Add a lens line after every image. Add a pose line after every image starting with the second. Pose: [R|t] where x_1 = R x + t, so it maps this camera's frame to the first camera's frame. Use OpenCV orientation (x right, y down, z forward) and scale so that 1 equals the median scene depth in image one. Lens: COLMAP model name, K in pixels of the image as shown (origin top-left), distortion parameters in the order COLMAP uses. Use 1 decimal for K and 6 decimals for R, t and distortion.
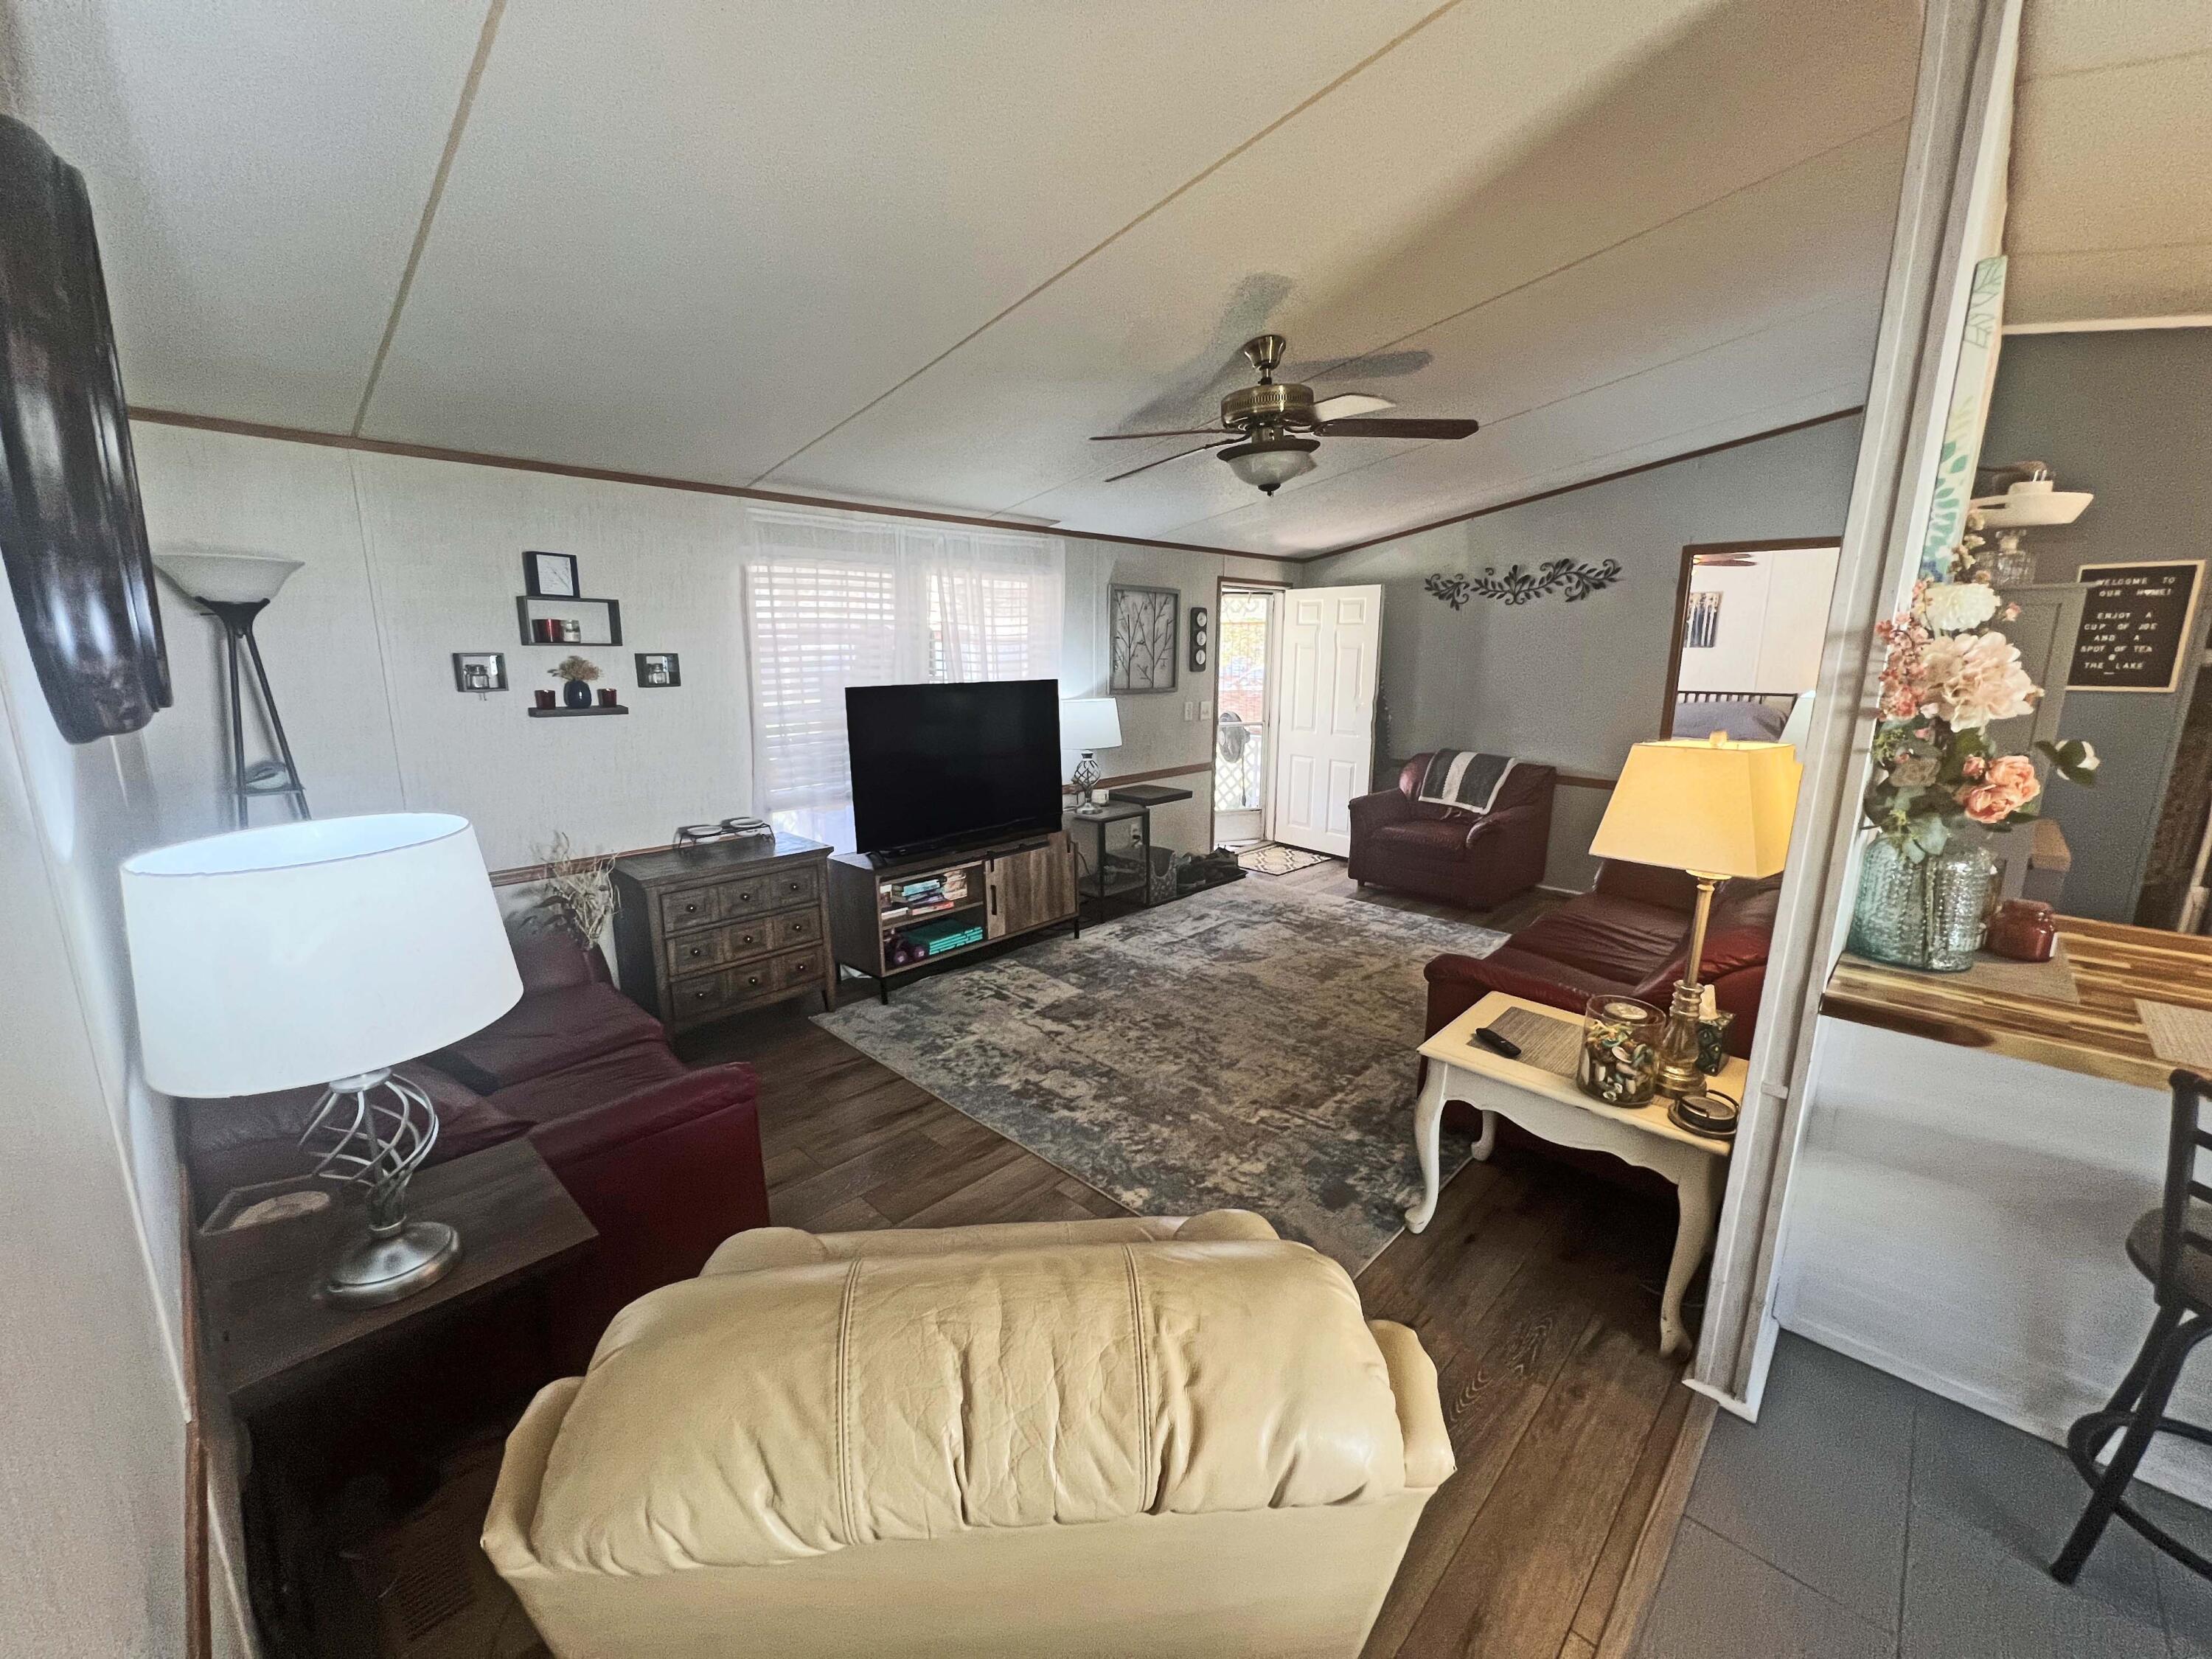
lens RADIAL K [[882.0, 0, 1102.8], [0, 882.0, 828.9], [0, 0, 1]] dist [-0.002671, 0.000027]
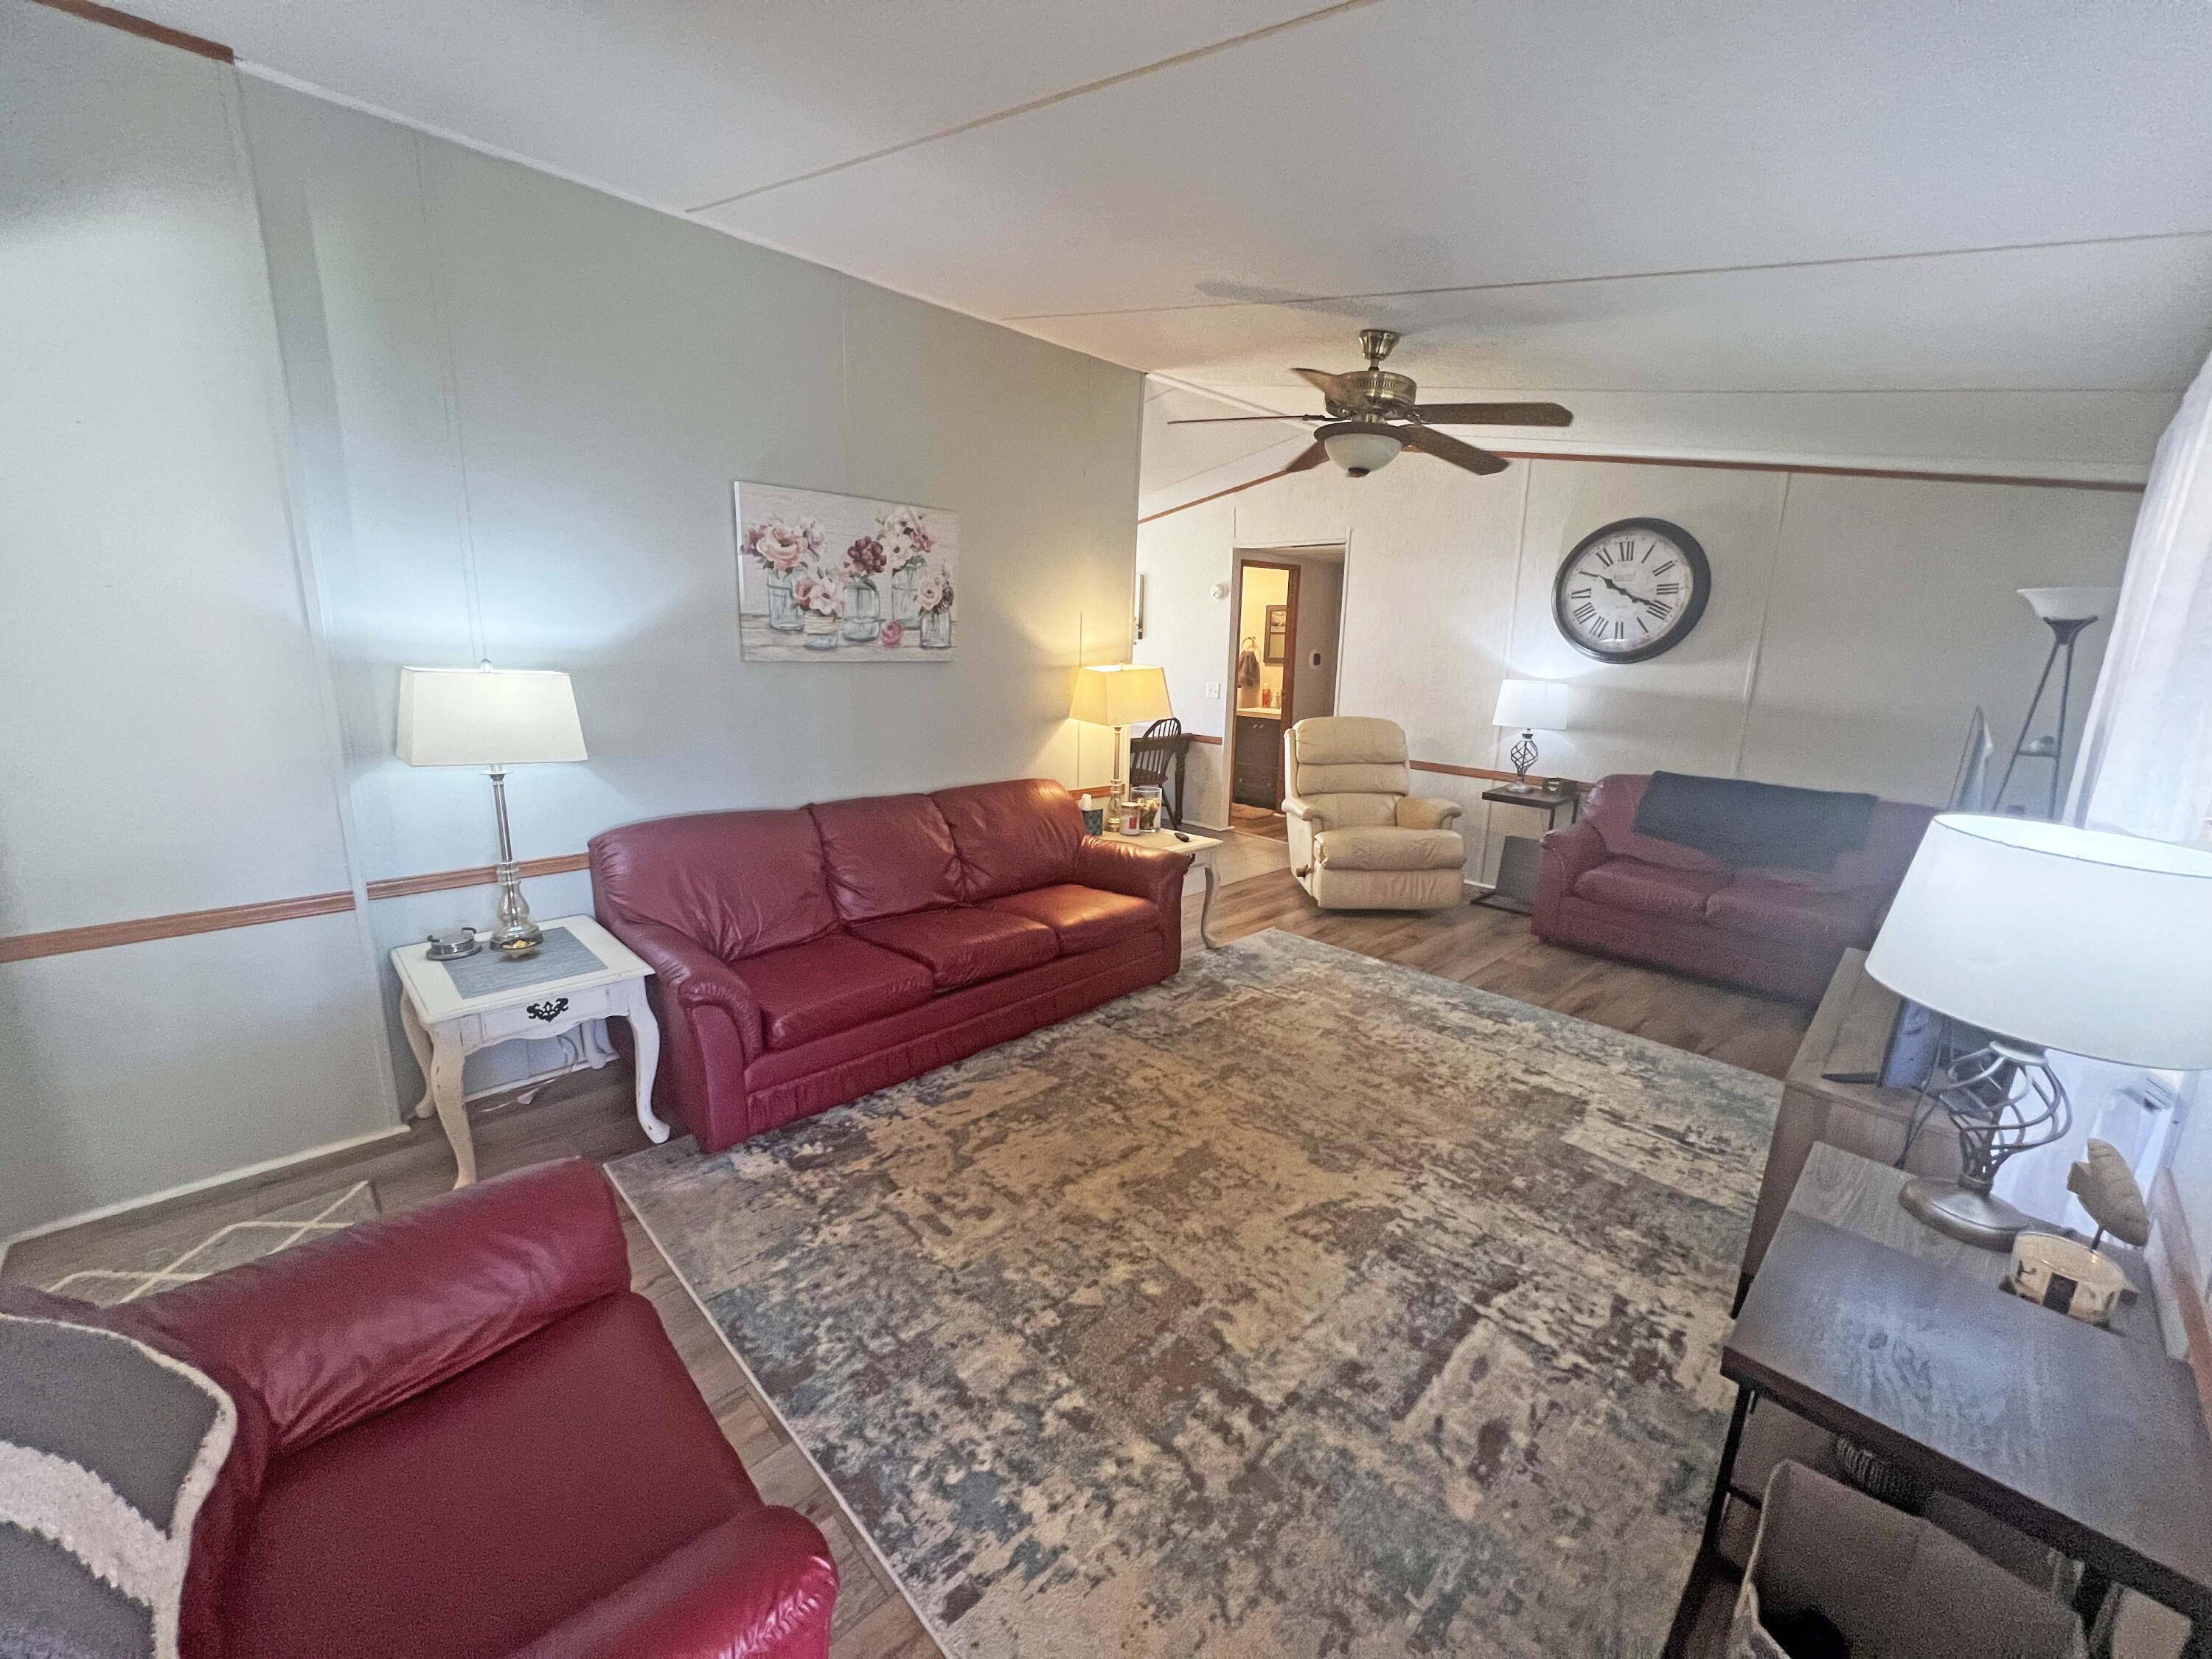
lens RADIAL K [[882.0, 0, 1104.4], [0, 882.0, 825.7], [0, 0, 1]] dist [-0.002671, 0.000027]
pose [[-0.999158, -0.036237, 0.019217, 0.311219], [-0.025168, 0.911581, 0.410350, -0.293494], [-0.032388, 0.409521, -0.911725, 1.457777]]
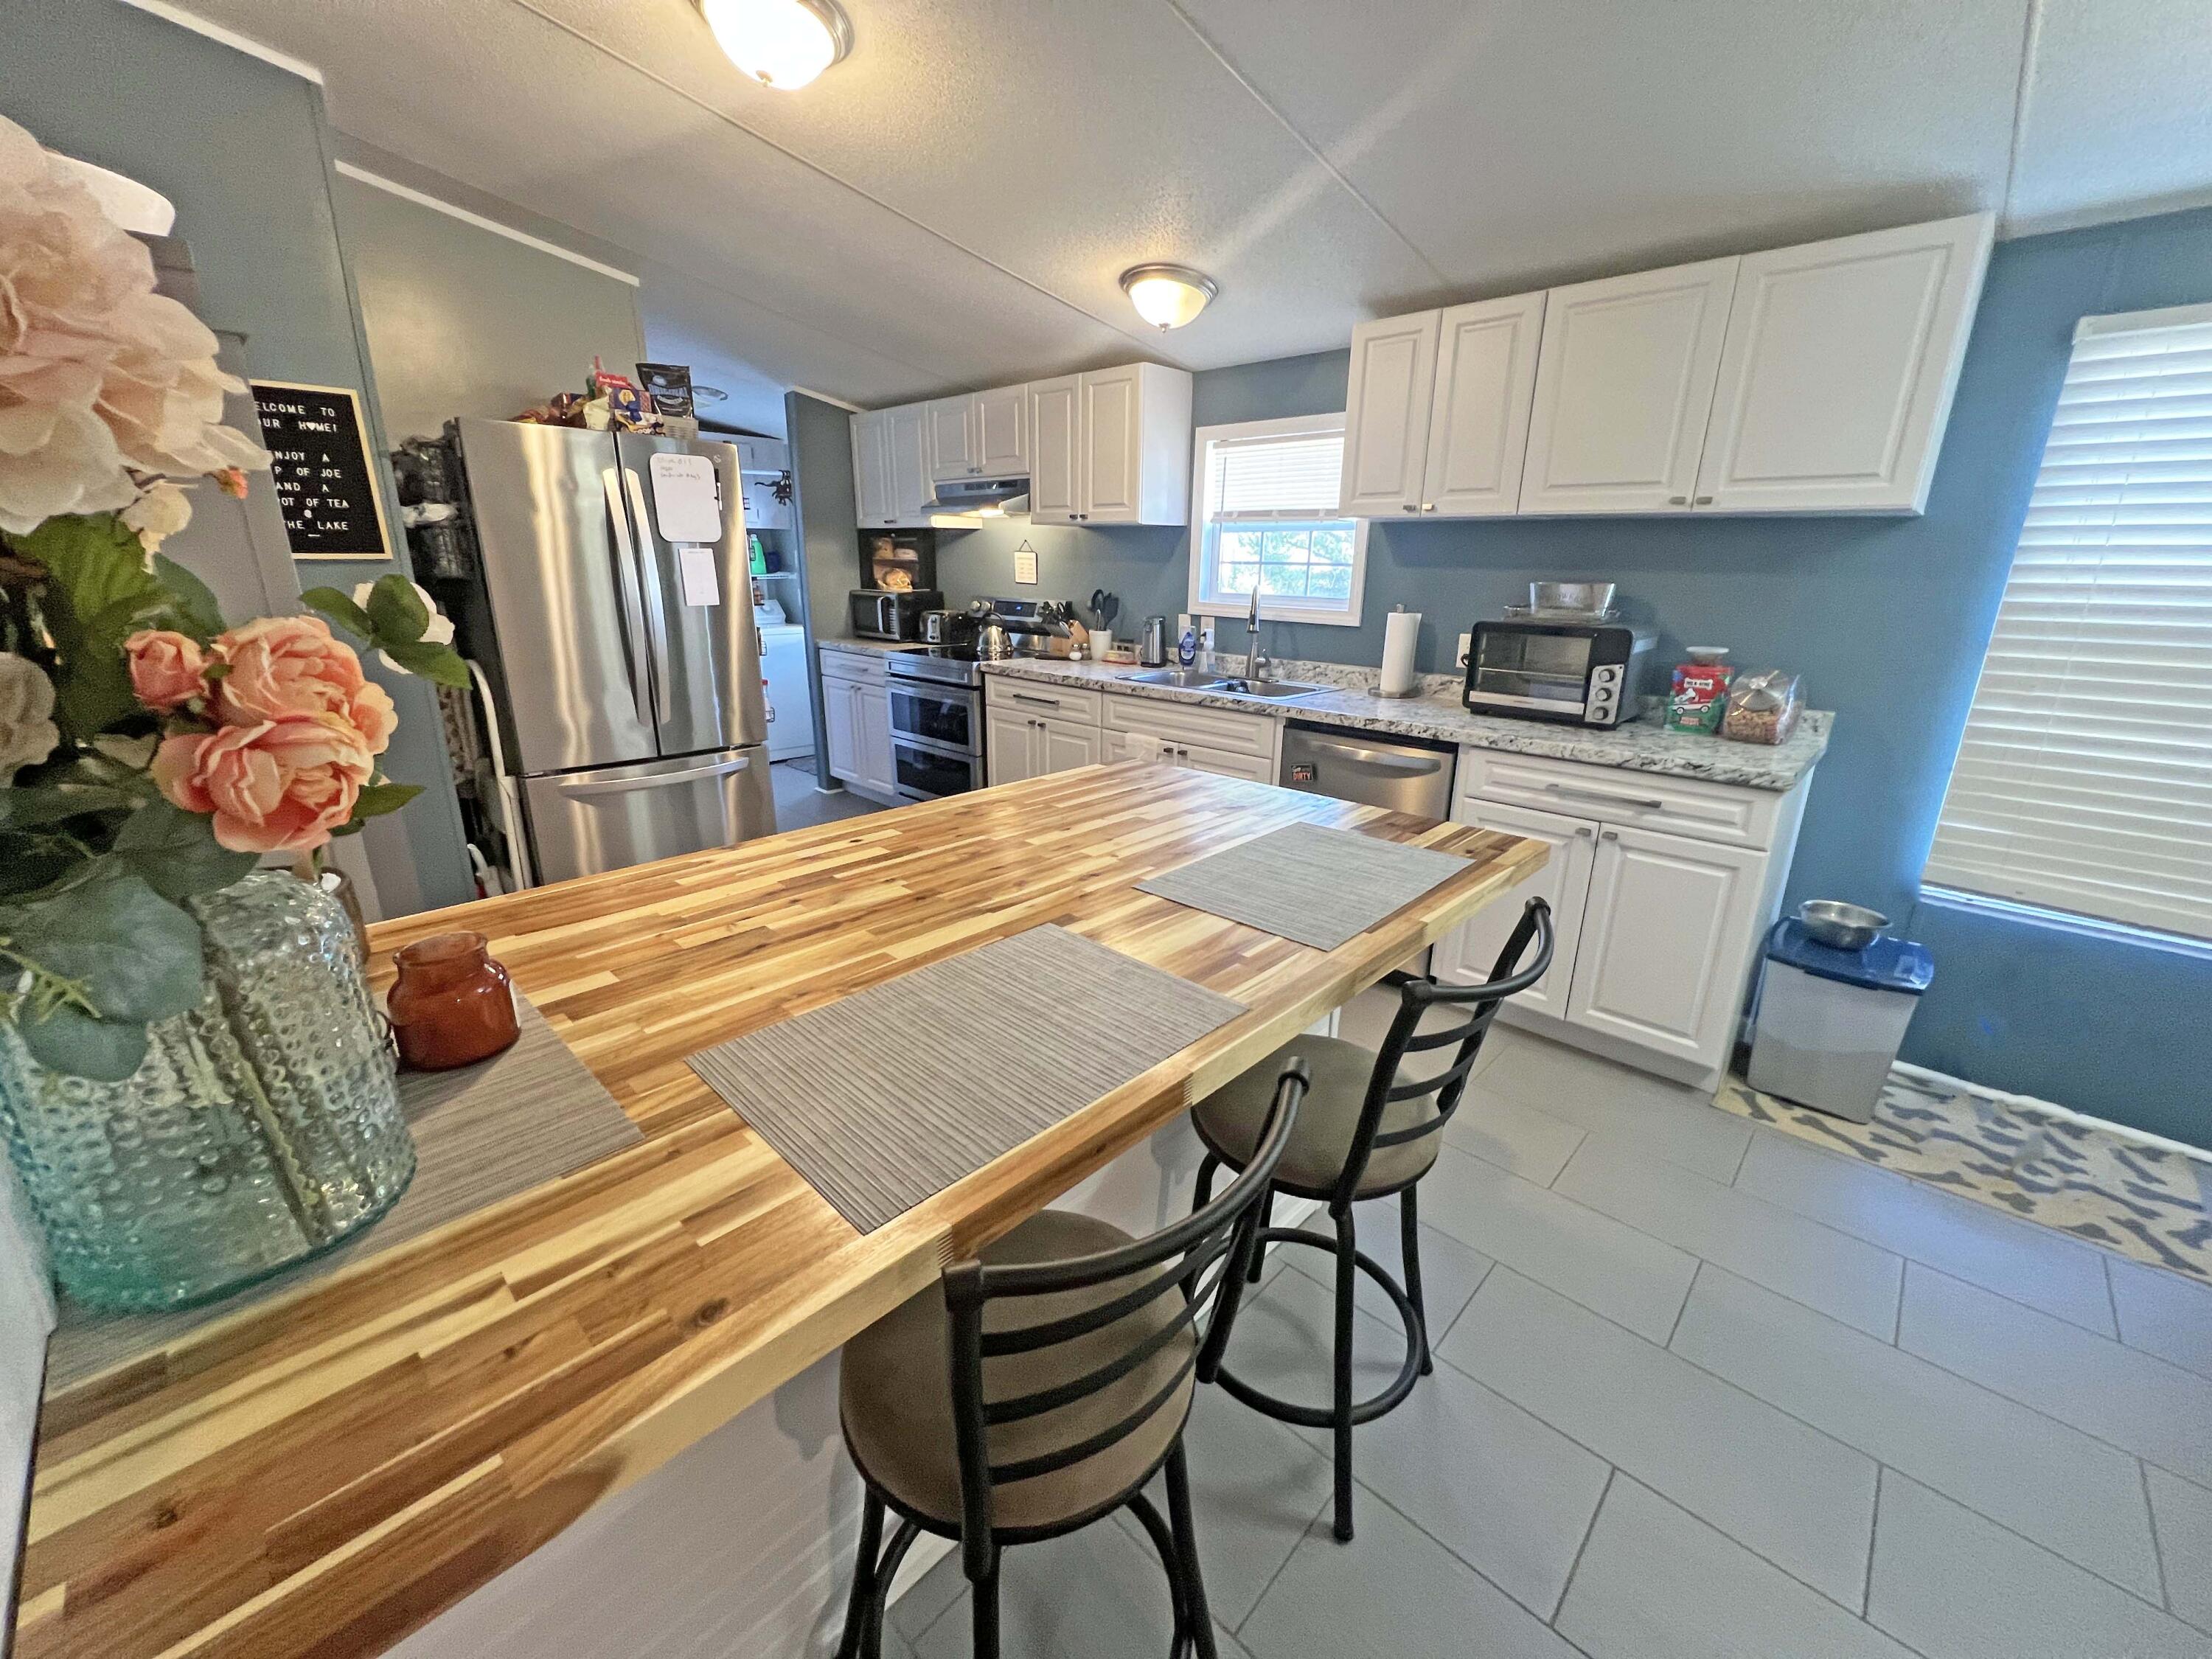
lens RADIAL K [[882.0, 0, 1101.4], [0, 882.0, 828.0], [0, 0, 1]] dist [-0.002671, 0.000027]
pose [[-0.003376, -0.289061, 0.957305, 0.267704], [0.197584, 0.938245, 0.284003, -0.016741], [-0.980280, 0.190107, 0.053946, 0.266633]]
